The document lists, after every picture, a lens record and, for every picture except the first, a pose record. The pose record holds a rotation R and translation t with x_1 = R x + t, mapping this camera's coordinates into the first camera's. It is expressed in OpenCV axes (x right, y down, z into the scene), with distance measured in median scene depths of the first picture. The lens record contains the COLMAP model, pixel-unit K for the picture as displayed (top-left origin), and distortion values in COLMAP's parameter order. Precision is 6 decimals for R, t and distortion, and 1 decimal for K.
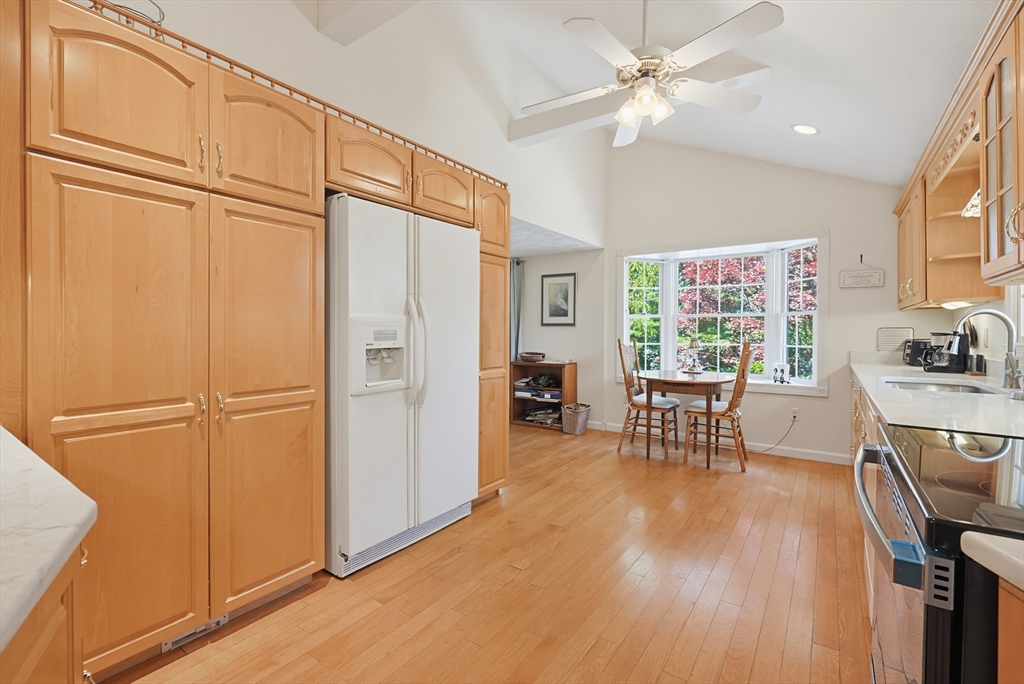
lens RADIAL K [[451.2, 0, 516.2], [0, 451.2, 337.7], [0, 0, 1]] dist [-0.002566, -0.000189]
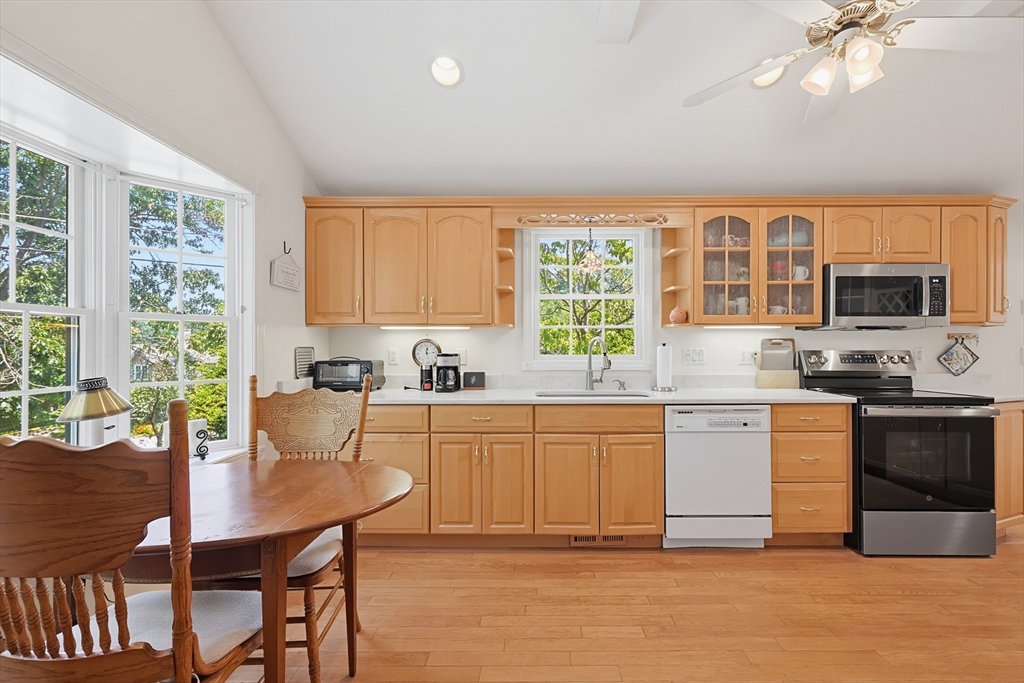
lens RADIAL K [[454.1, 0, 540.0], [0, 454.1, 349.6], [0, 0, 1]] dist [-0.001595, -0.000101]
pose [[-0.574317, -0.004044, 0.818623, -0.021968], [0.007210, 0.999924, 0.009998, -0.018600], [-0.818601, 0.011644, -0.574245, 0.931086]]
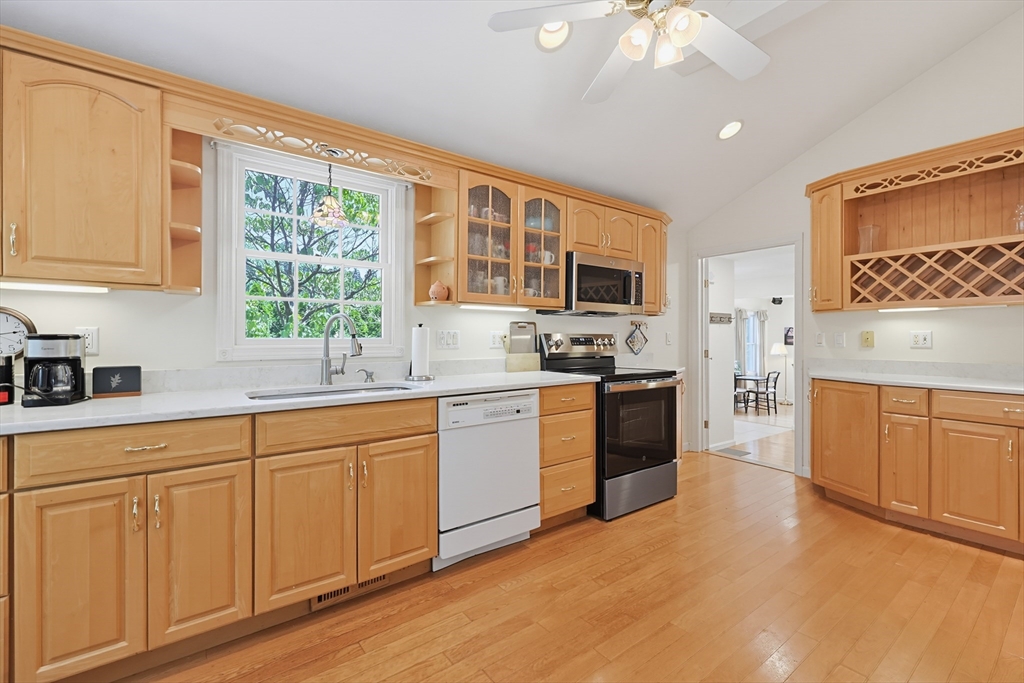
lens RADIAL K [[439.9, 0, 518.5], [0, 439.9, 339.3], [0, 0, 1]] dist [-0.000672, -0.000107]
pose [[-0.951258, -0.004625, 0.308362, 0.141946], [-0.000330, 0.999902, 0.013979, -0.008202], [-0.308397, 0.013196, -0.951166, 0.878550]]
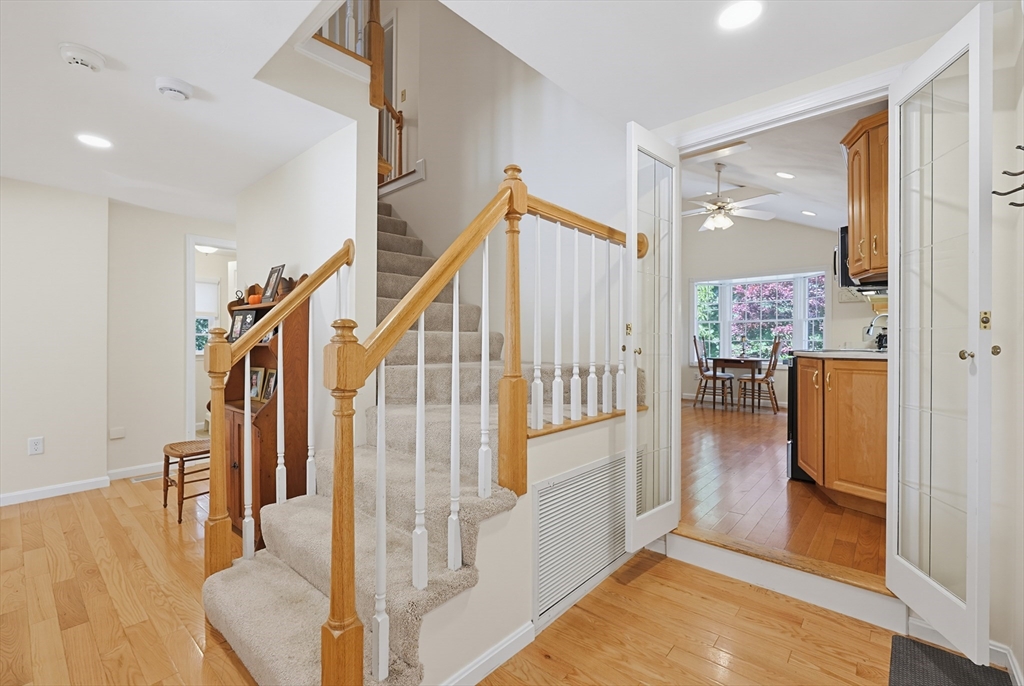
lens RADIAL K [[439.9, 0, 518.5], [0, 439.9, 340.8], [0, 0, 1]] dist [-0.000672, -0.000107]
pose [[0.995394, 0.000716, -0.095865, -0.230198], [-0.002362, 0.999852, -0.017056, 0.047226], [0.095839, 0.017204, 0.995248, -0.578255]]
